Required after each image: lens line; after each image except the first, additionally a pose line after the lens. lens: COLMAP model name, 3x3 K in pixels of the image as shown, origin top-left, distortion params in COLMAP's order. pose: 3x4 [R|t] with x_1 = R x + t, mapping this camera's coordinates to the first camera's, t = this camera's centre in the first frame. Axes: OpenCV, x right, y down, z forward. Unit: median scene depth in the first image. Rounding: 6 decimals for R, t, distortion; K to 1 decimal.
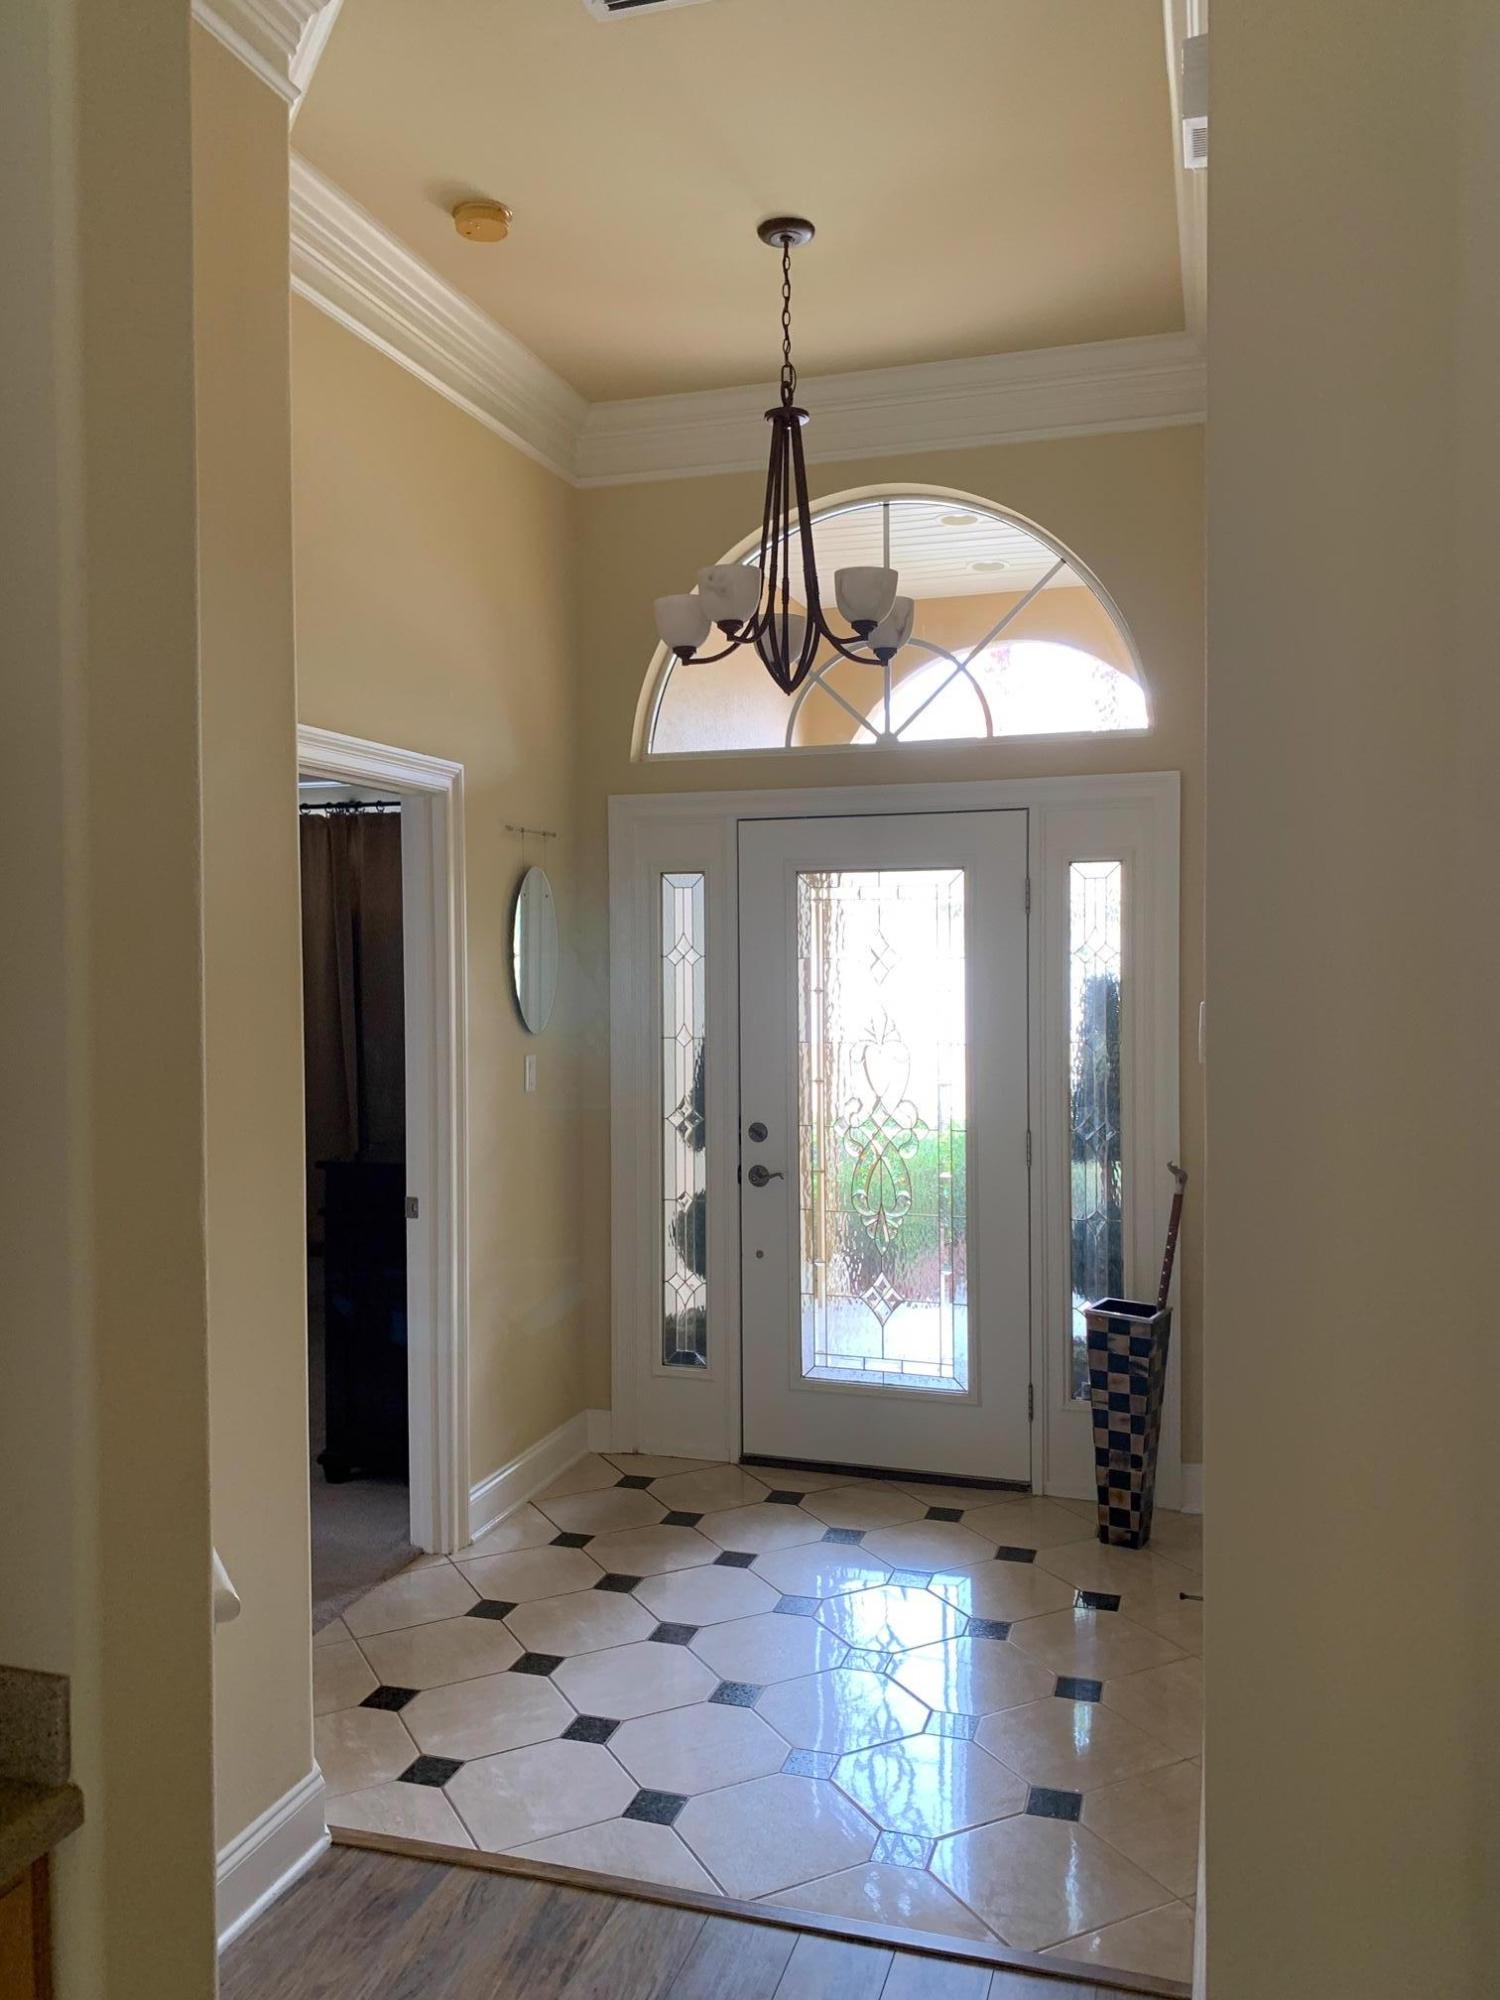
lens RADIAL K [[1524.4, 0, 750.0], [0, 1524.4, 1000.0], [0, 0, 1]] dist [0.082126, 0.000233]
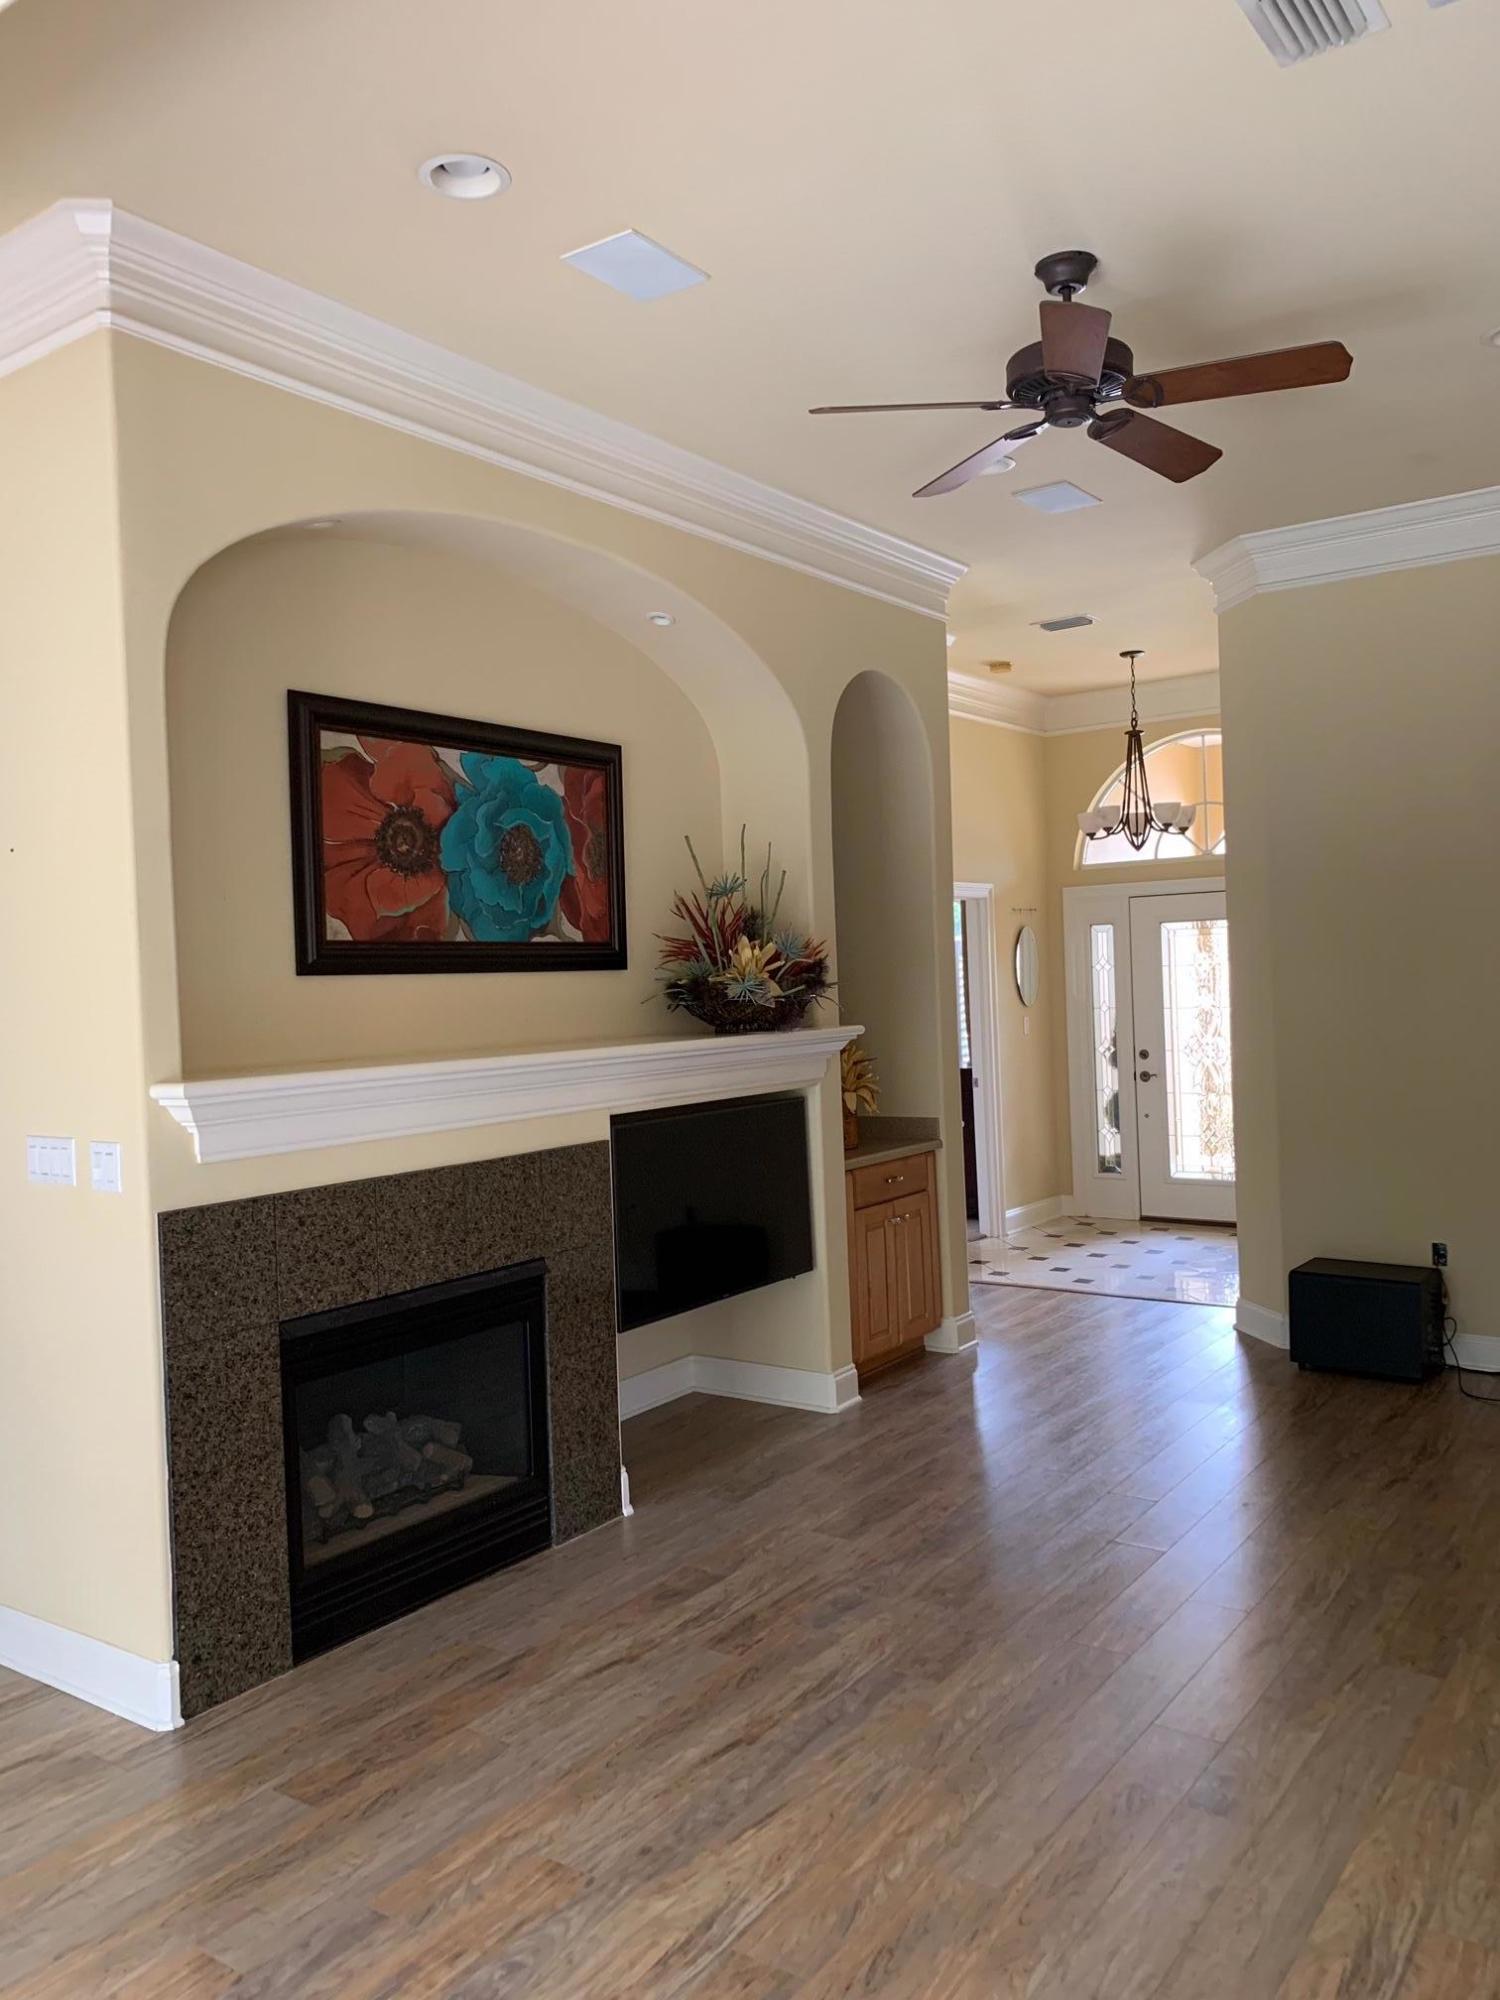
lens RADIAL K [[1524.4, 0, 750.0], [0, 1524.4, 1000.0], [0, 0, 1]] dist [0.082126, 0.000233]
pose [[0.951774, -0.028951, -0.305430, 0.128617], [0.022315, 0.999433, -0.025196, 0.055177], [0.305987, 0.017165, 0.951881, -1.050936]]
